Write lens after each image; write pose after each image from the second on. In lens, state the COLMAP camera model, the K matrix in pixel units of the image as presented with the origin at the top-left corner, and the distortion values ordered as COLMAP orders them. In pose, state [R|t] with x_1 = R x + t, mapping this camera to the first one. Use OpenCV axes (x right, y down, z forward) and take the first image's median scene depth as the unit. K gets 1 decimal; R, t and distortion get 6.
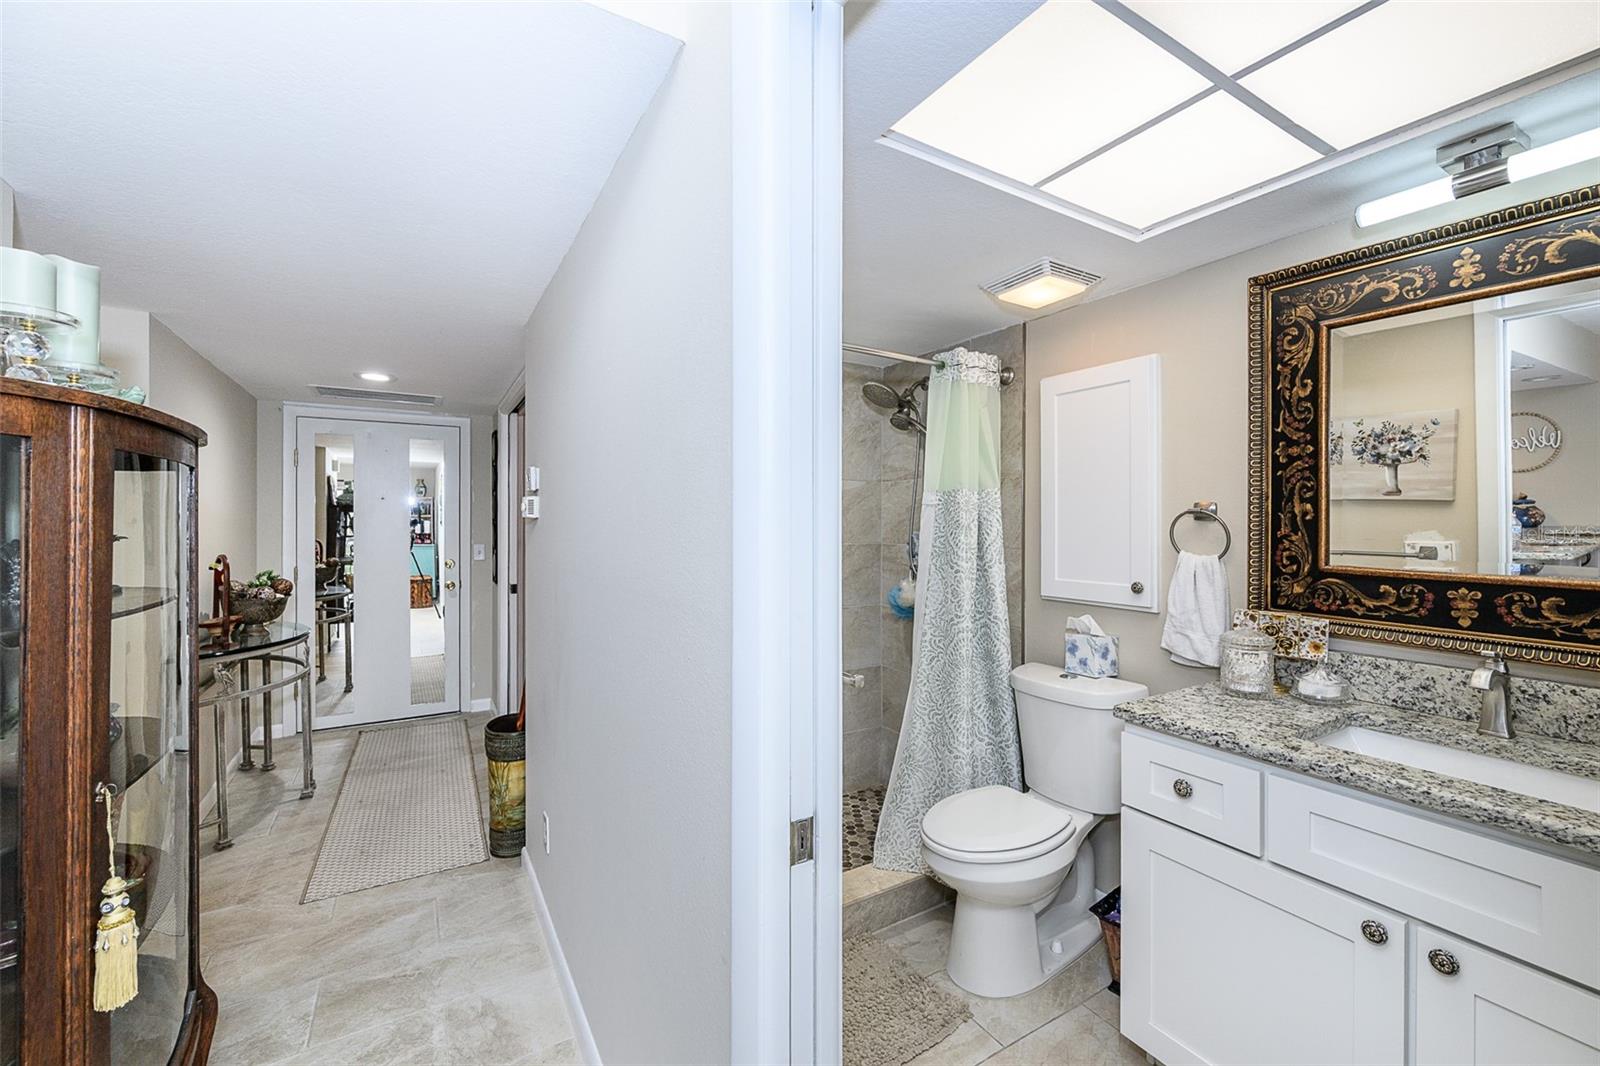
lens RADIAL K [[655.4, 0, 815.3], [0, 655.4, 520.7], [0, 0, 1]] dist [-0.003102, -0.000173]
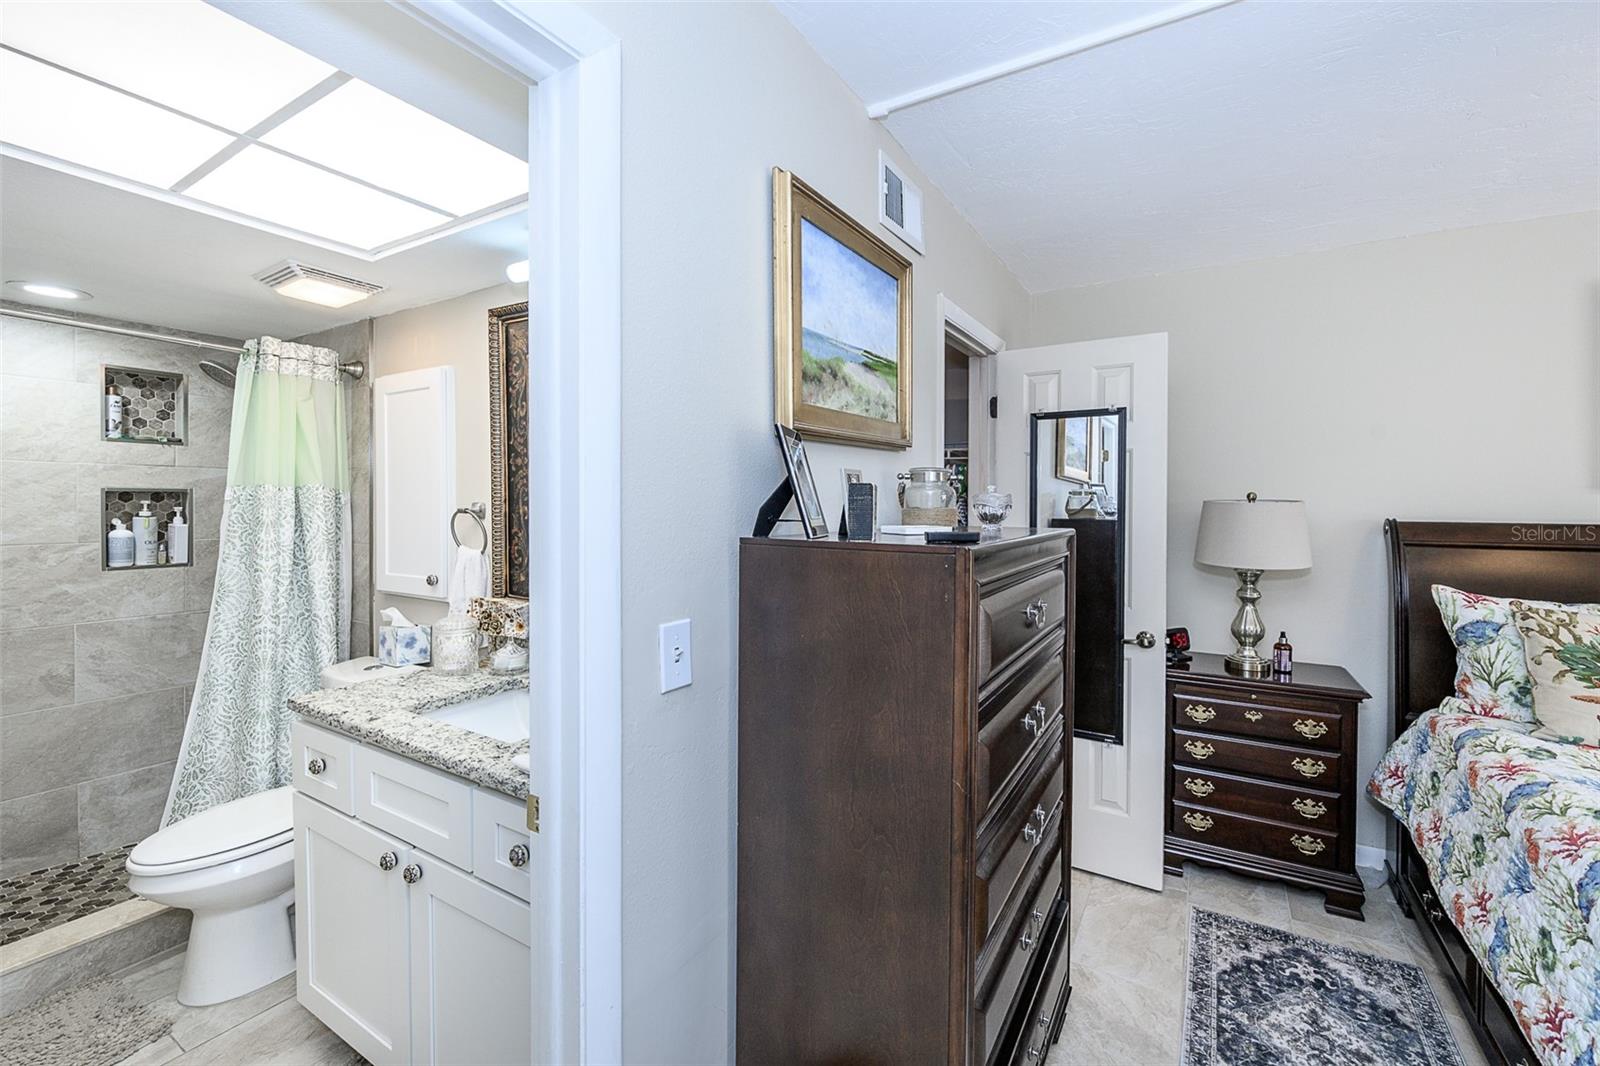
lens RADIAL K [[658.8, 0, 831.0], [0, 658.8, 508.0], [0, 0, 1]] dist [-0.003578, -0.000832]
pose [[0.884377, 0.000482, 0.466773, 0.691641], [-0.005430, 0.999942, 0.009256, -0.037078], [-0.466741, -0.010720, 0.884329, -0.326120]]
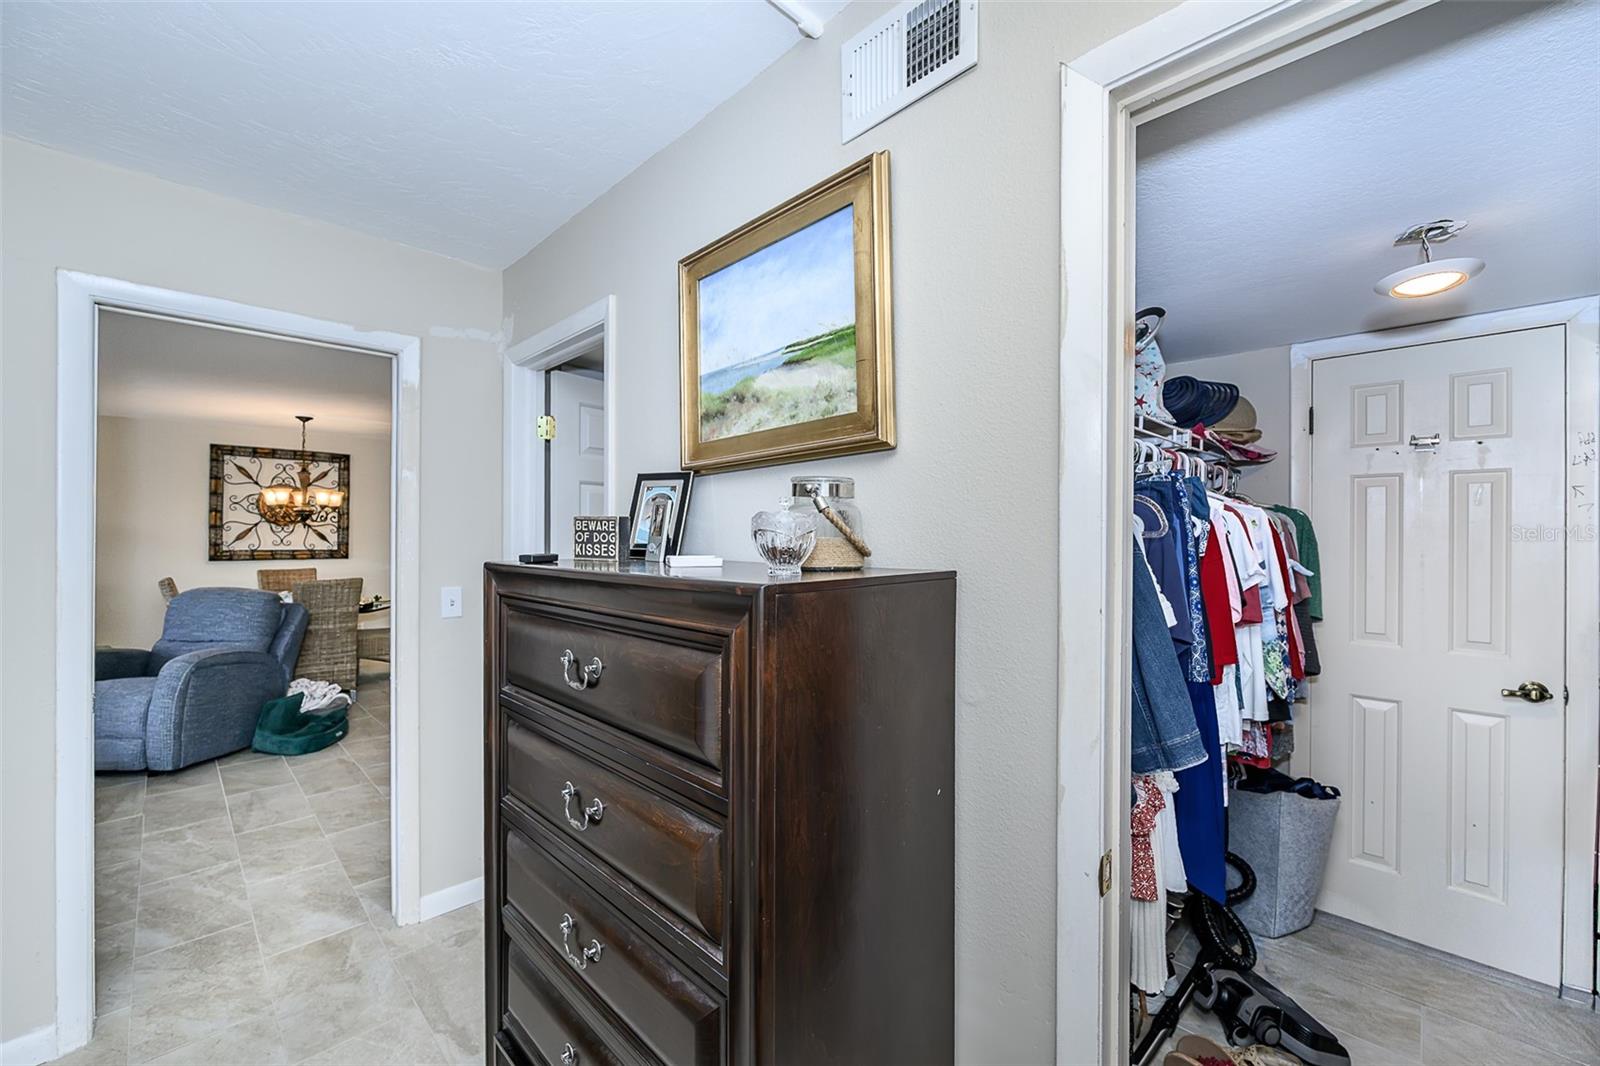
lens RADIAL K [[655.4, 0, 815.3], [0, 655.4, 520.7], [0, 0, 1]] dist [-0.003102, -0.000173]
pose [[0.220658, -0.018510, -0.975176, 2.044684], [-0.003663, 0.999797, -0.019806, -0.033542], [0.975344, 0.007943, 0.220545, 0.414049]]
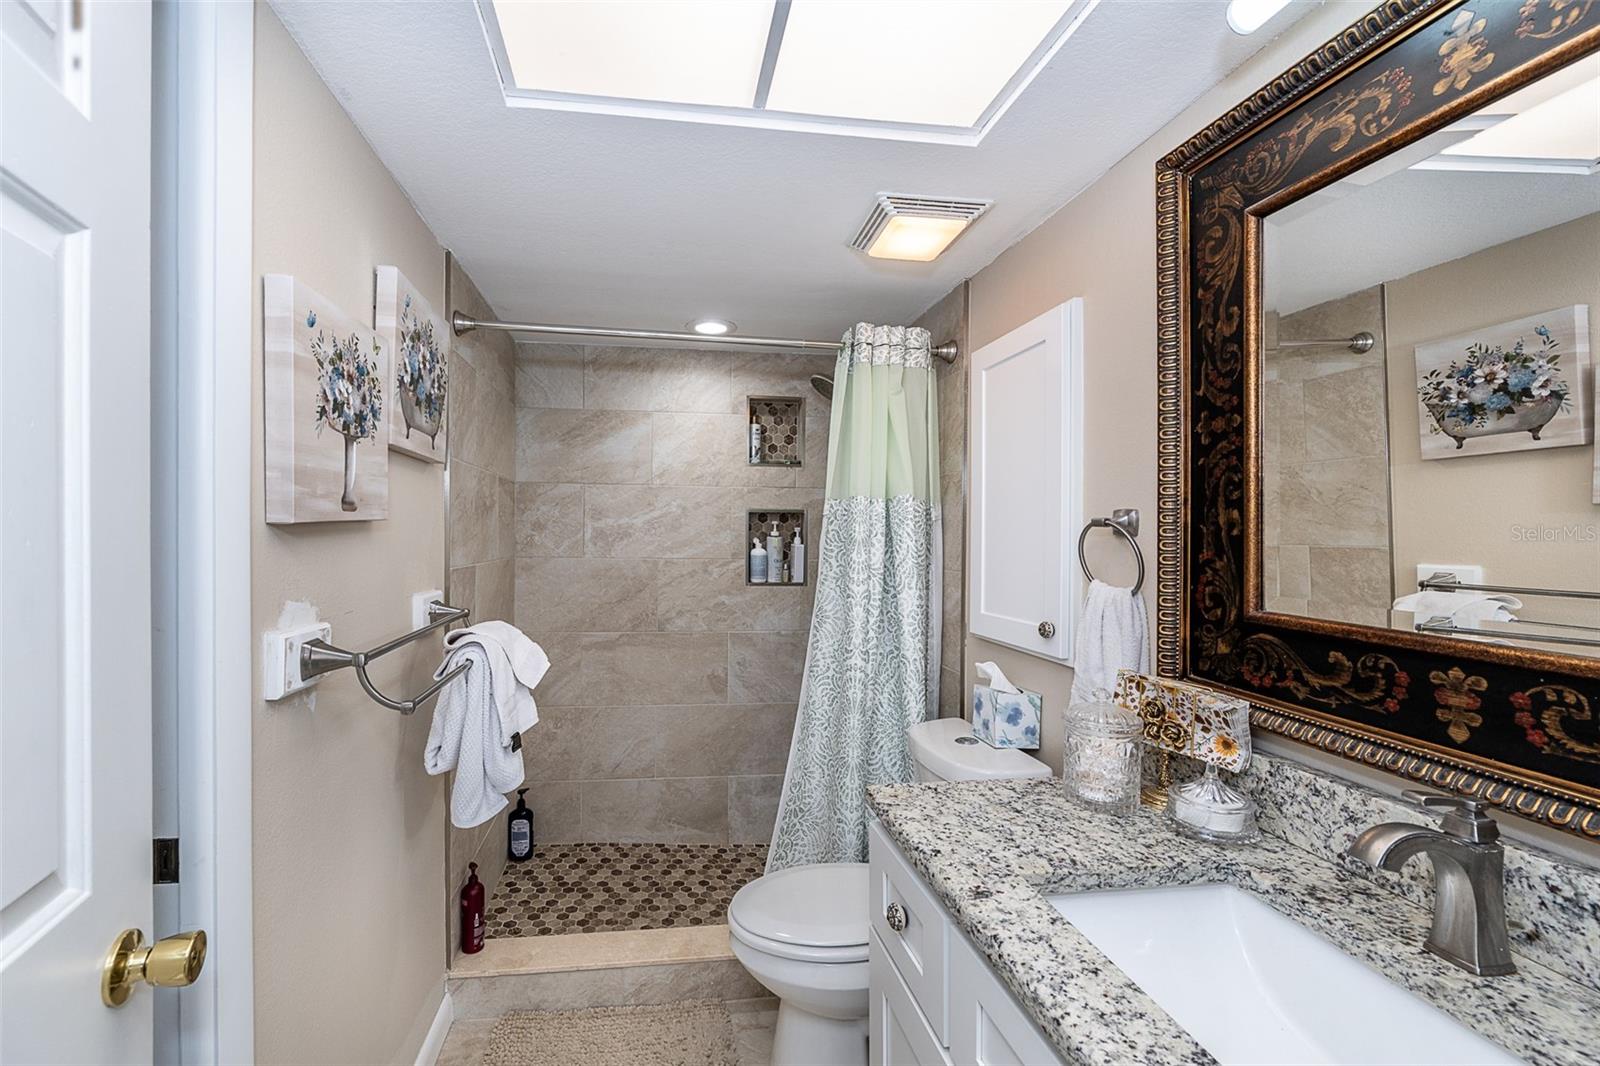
lens RADIAL K [[672.8, 0, 738.2], [0, 672.8, 538.9], [0, 0, 1]] dist [-0.003167, 0.000211]
pose [[0.908426, 0.010021, -0.417926, 0.599390], [-0.007507, 0.999942, 0.007660, 0.000144], [0.417979, -0.003821, 0.908449, 0.235493]]
